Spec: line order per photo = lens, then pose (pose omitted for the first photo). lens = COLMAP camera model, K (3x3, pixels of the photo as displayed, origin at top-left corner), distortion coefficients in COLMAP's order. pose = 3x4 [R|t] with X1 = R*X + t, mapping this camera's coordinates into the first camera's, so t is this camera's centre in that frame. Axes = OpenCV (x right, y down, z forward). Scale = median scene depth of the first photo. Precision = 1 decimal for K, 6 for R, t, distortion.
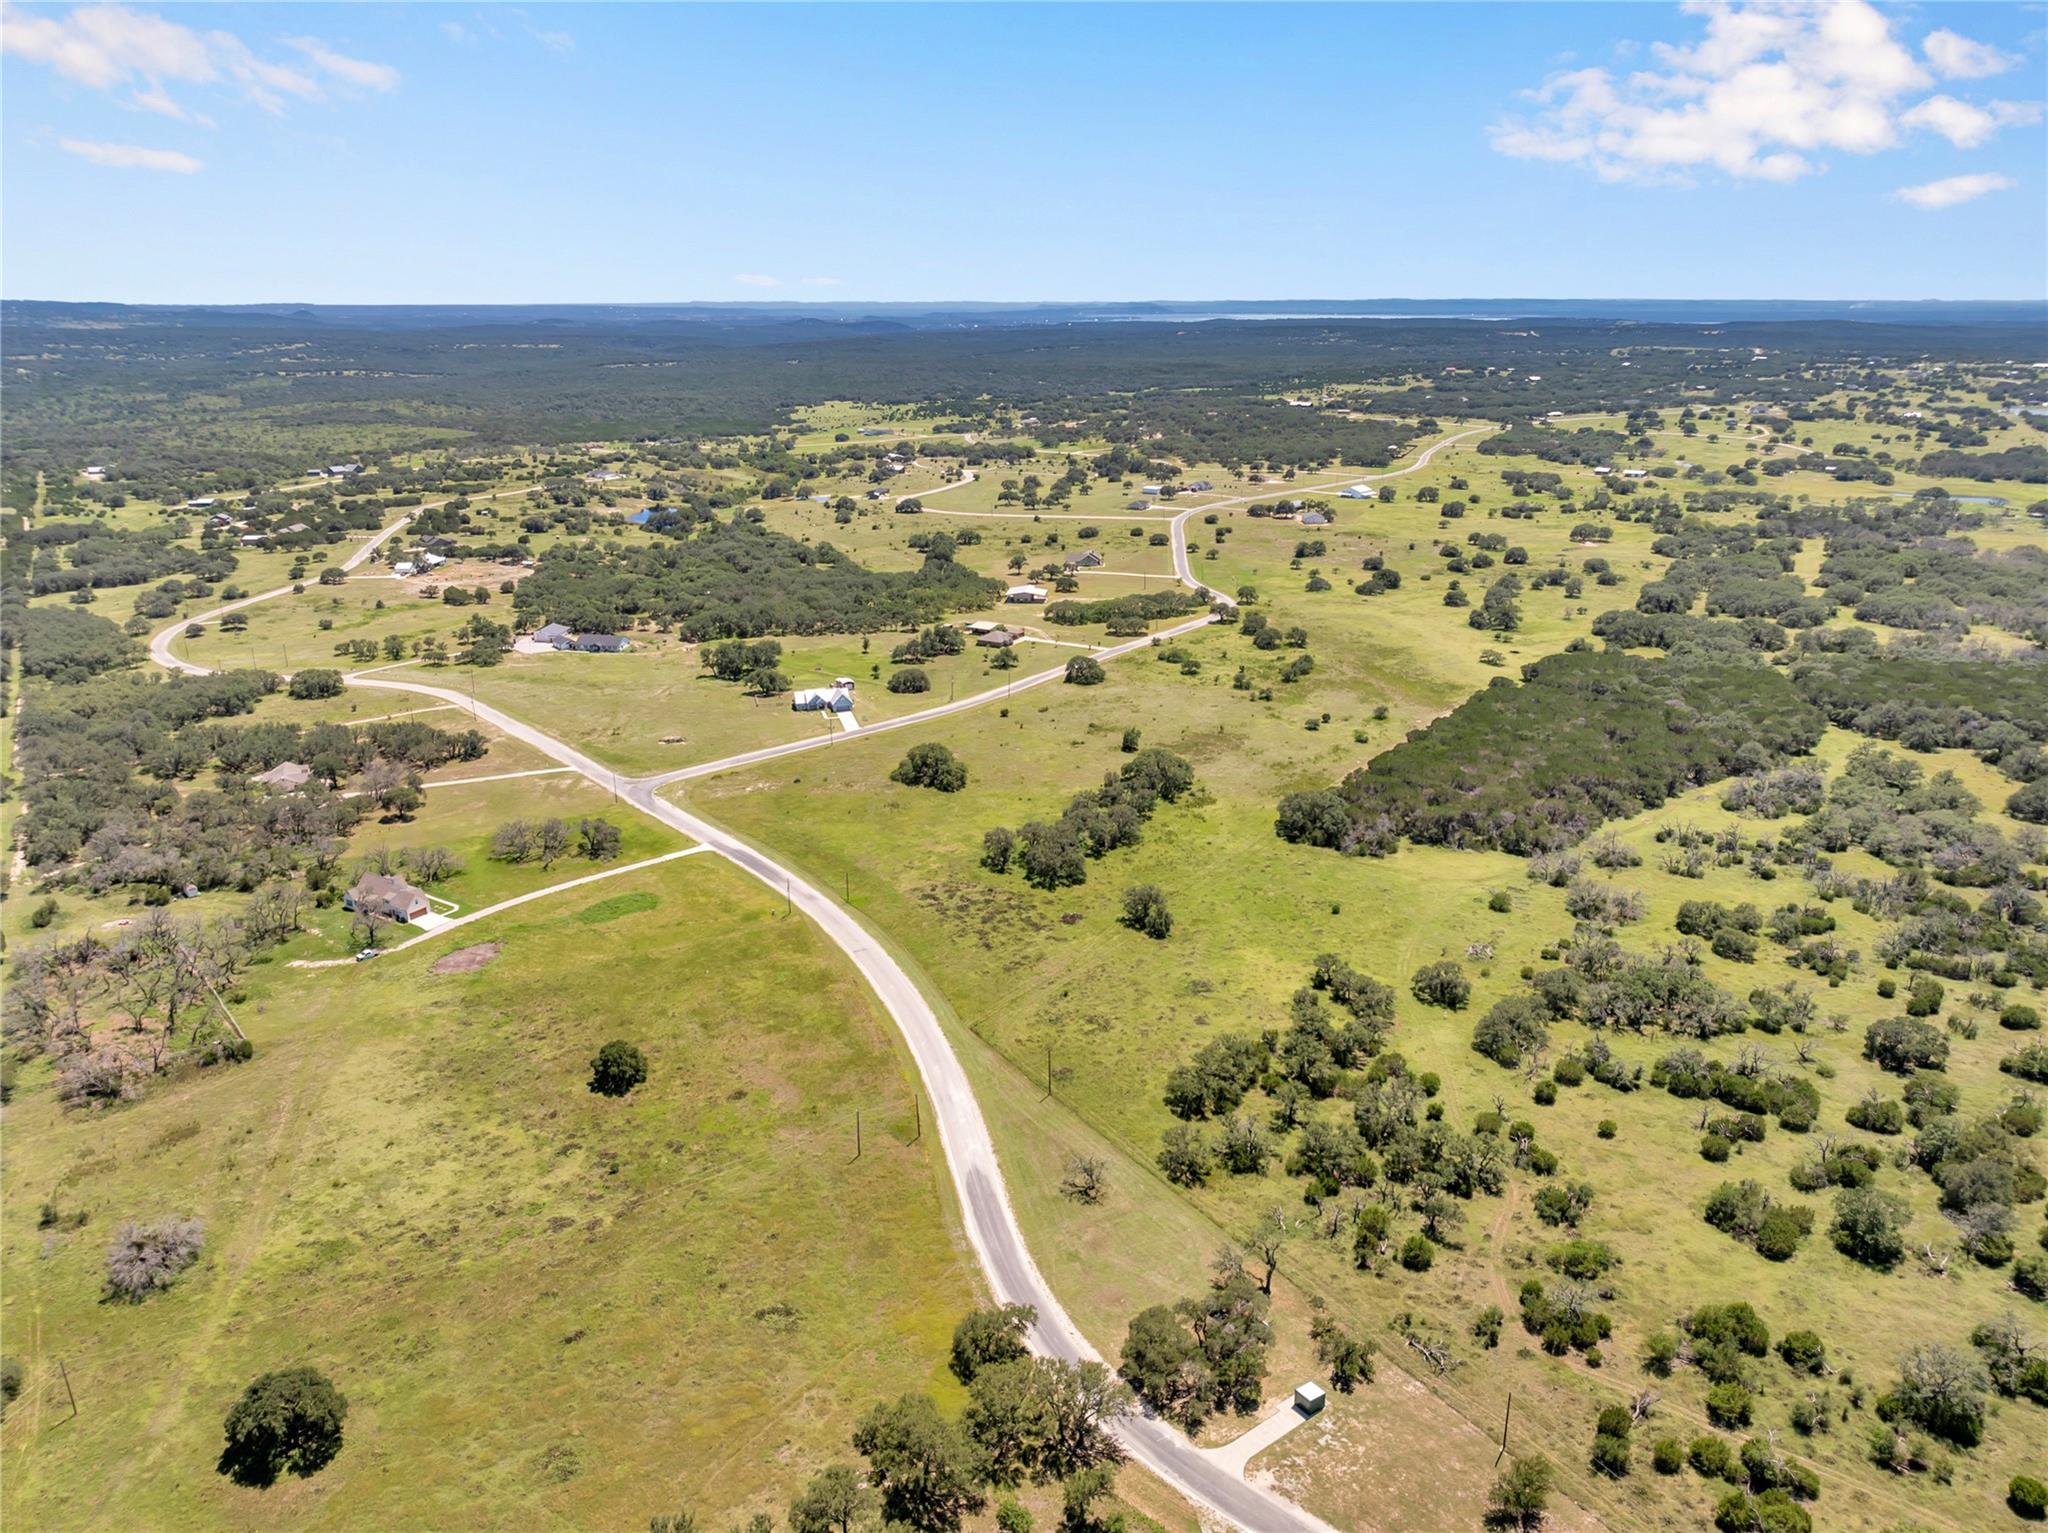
lens RADIAL K [[1440.6, 0, 1030.3], [0, 1440.6, 771.4], [0, 0, 1]] dist [-0.045688, 0.004333]
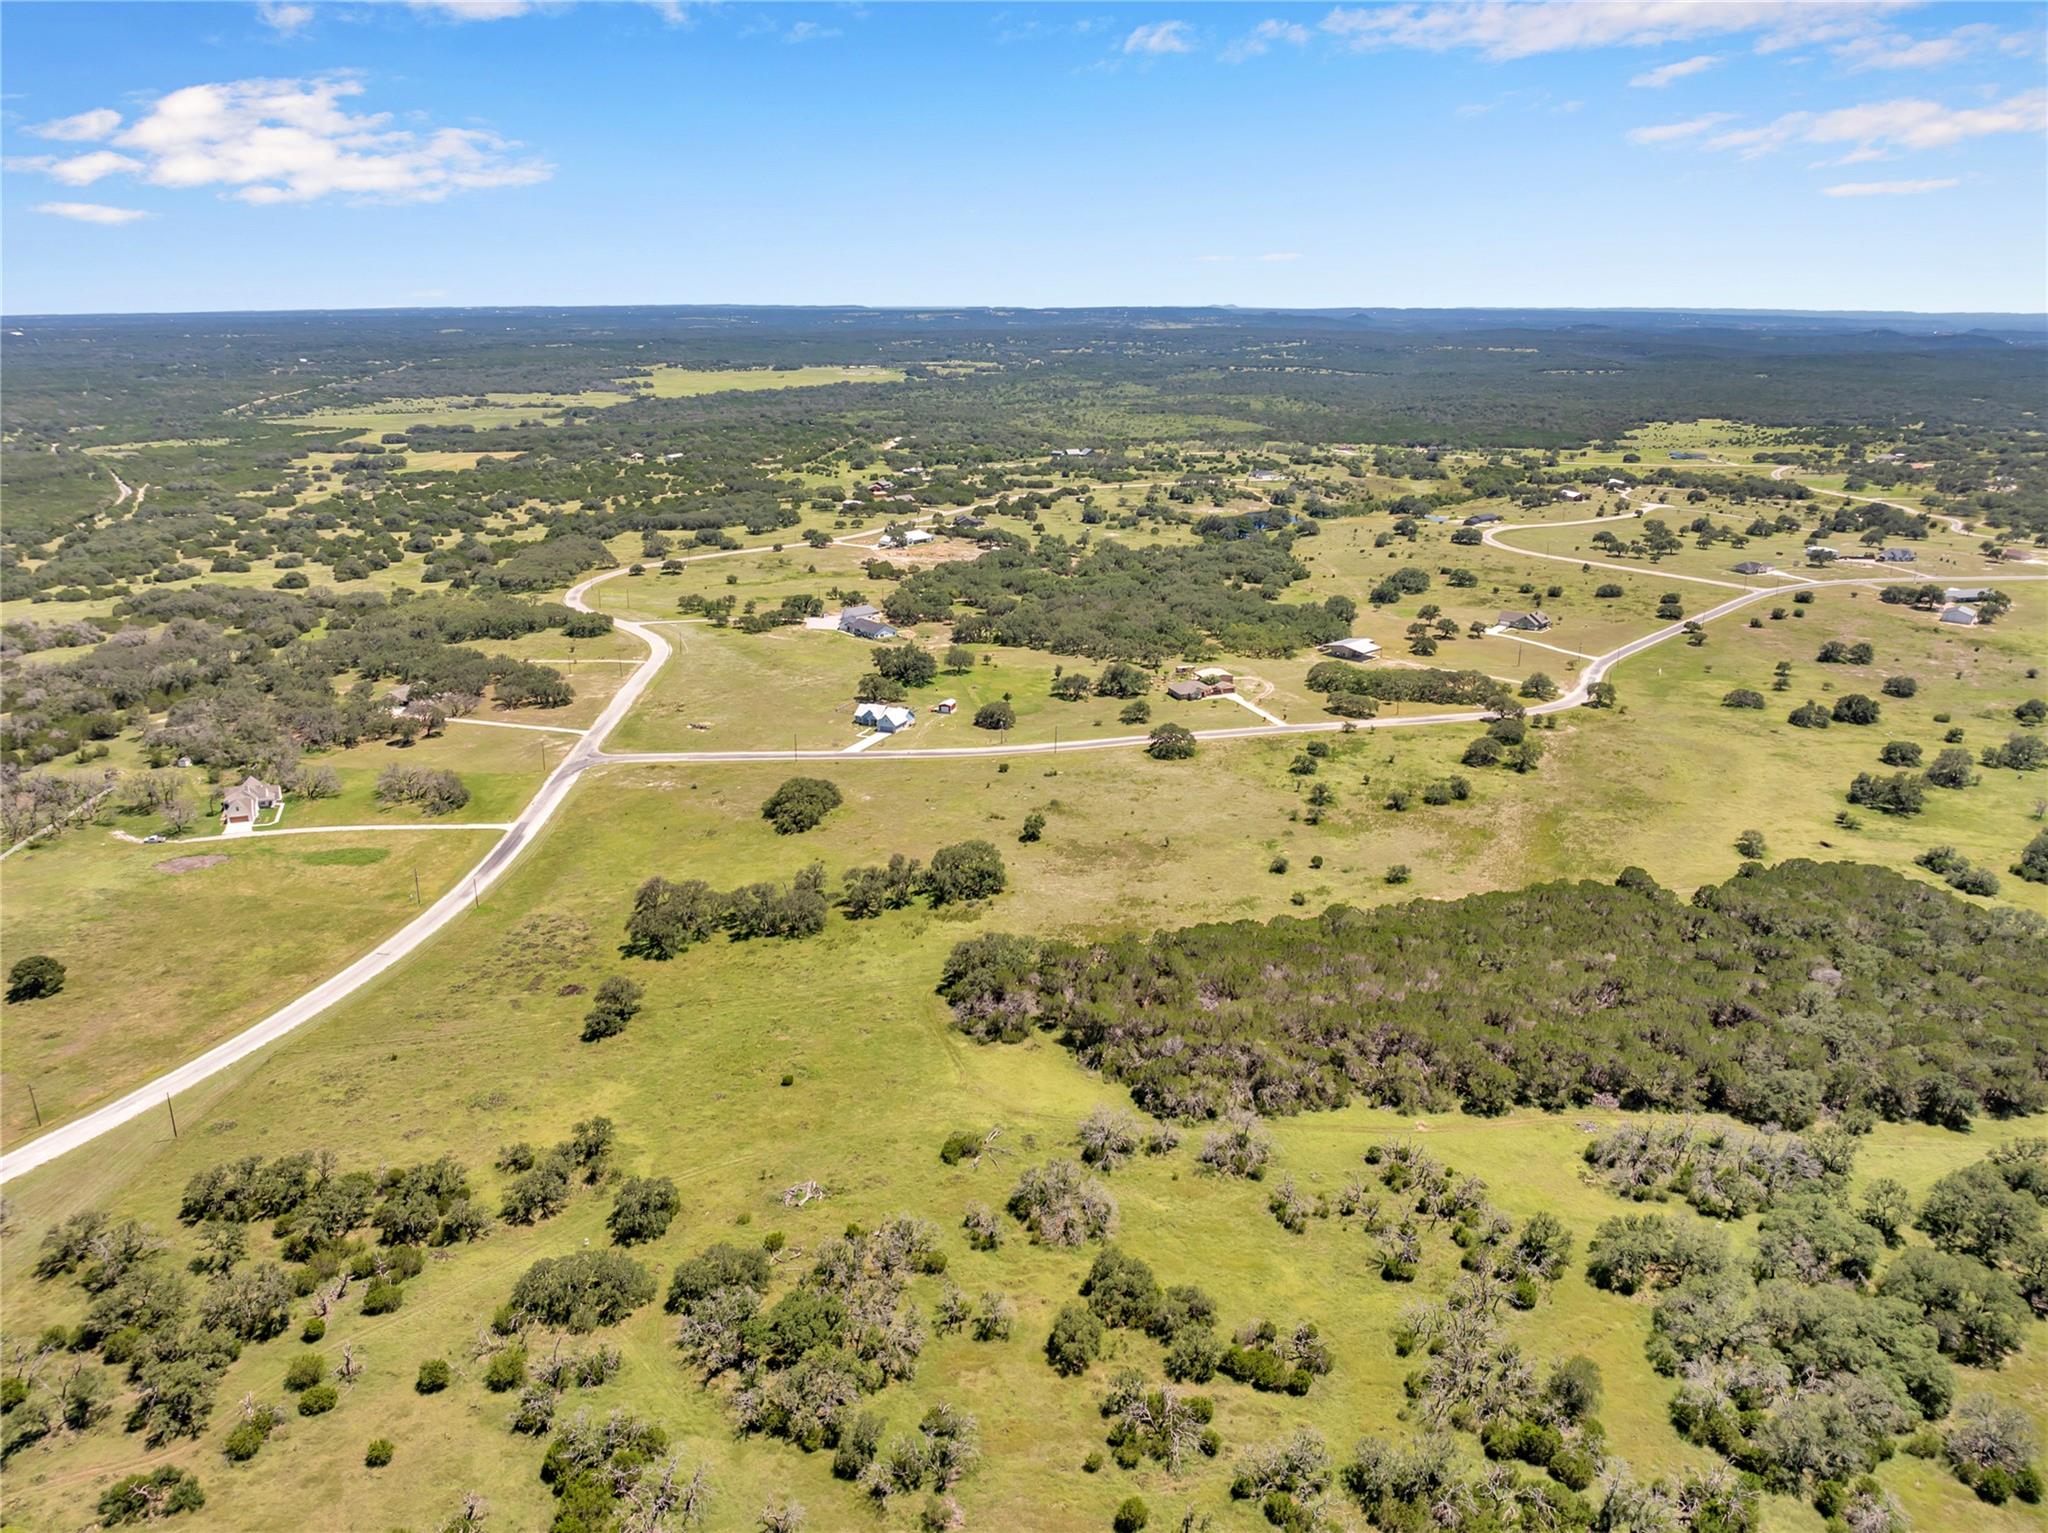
lens RADIAL K [[1440.6, 0, 1030.3], [0, 1440.6, 771.4], [0, 0, 1]] dist [-0.045688, 0.004333]
pose [[0.779397, 0.202388, -0.592941, 0.614173], [-0.201638, 0.977065, 0.068456, -0.121523], [0.593197, 0.066205, 0.802330, 0.364735]]
